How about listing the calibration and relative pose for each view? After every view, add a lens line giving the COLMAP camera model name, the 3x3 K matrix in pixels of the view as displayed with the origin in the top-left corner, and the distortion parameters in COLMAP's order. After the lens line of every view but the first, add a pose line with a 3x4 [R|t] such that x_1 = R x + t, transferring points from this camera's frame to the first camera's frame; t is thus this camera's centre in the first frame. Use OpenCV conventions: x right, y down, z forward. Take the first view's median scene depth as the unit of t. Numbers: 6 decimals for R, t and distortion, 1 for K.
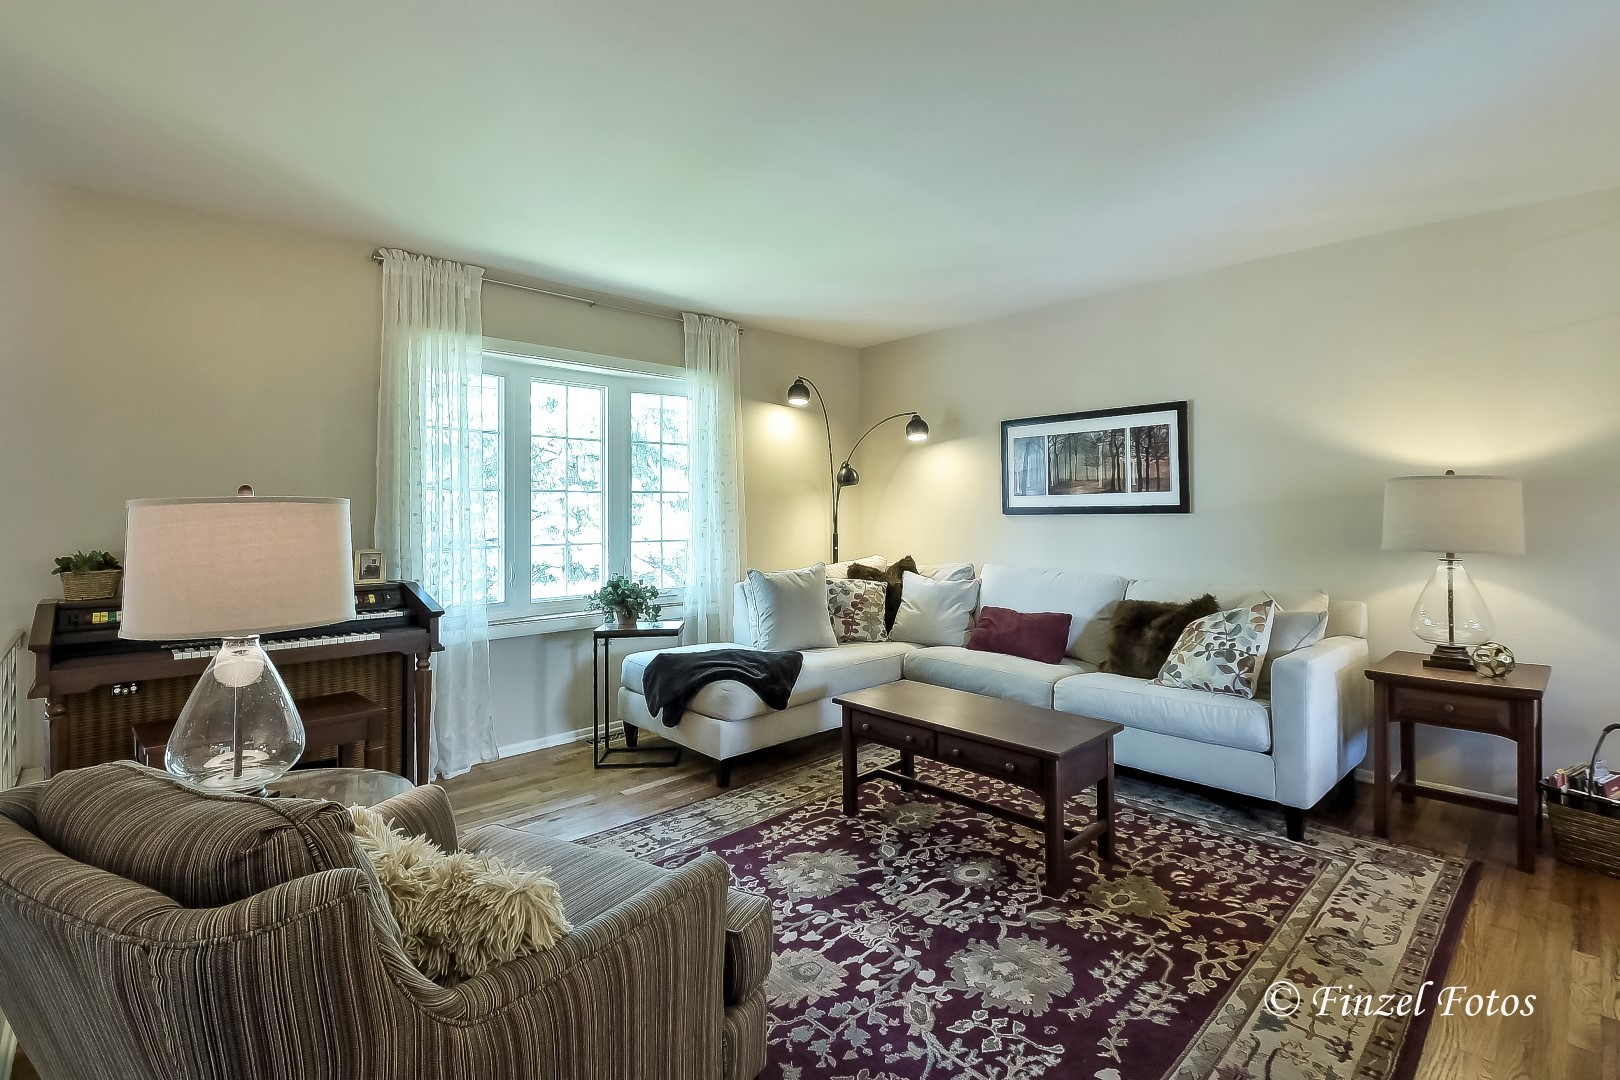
lens RADIAL K [[700.6, 0, 805.9], [0, 700.6, 507.1], [0, 0, 1]] dist [0.002194, -0.007962]
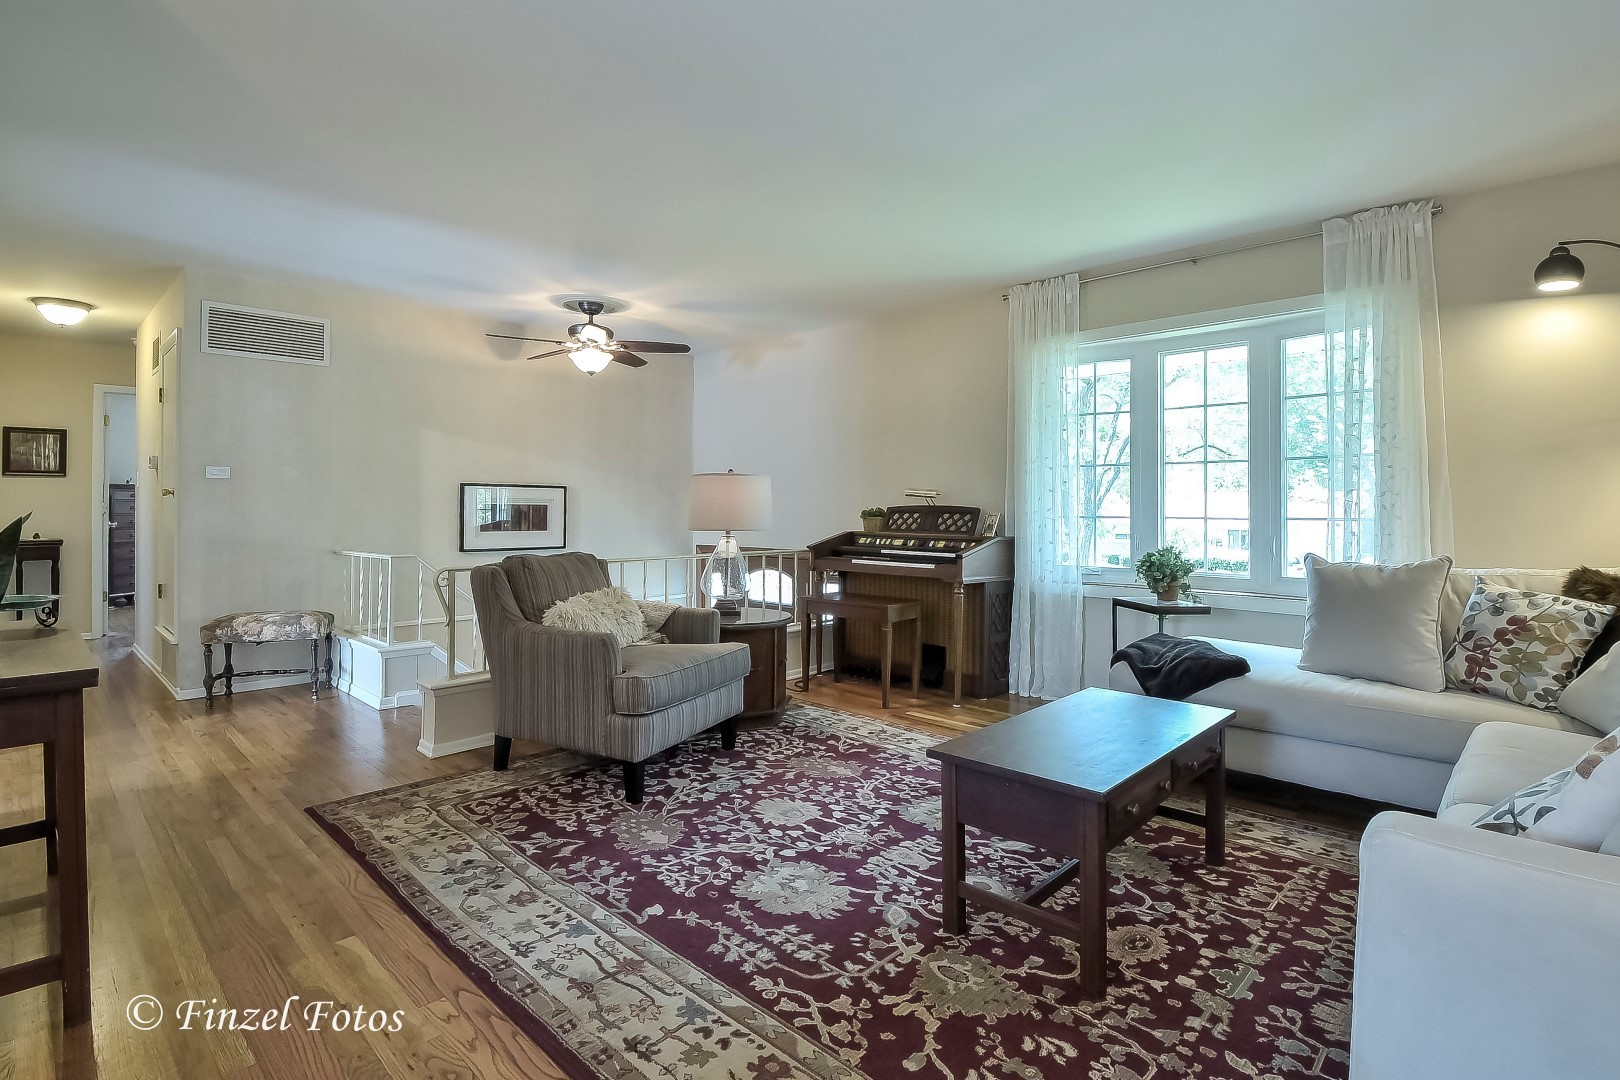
lens RADIAL K [[700.6, 0, 805.9], [0, 700.6, 507.1], [0, 0, 1]] dist [0.002194, -0.007962]
pose [[0.129554, 0.002599, -0.991569, 1.209615], [-0.004995, 0.999986, 0.001968, 0.085086], [0.991560, 0.004698, 0.129565, 0.798603]]
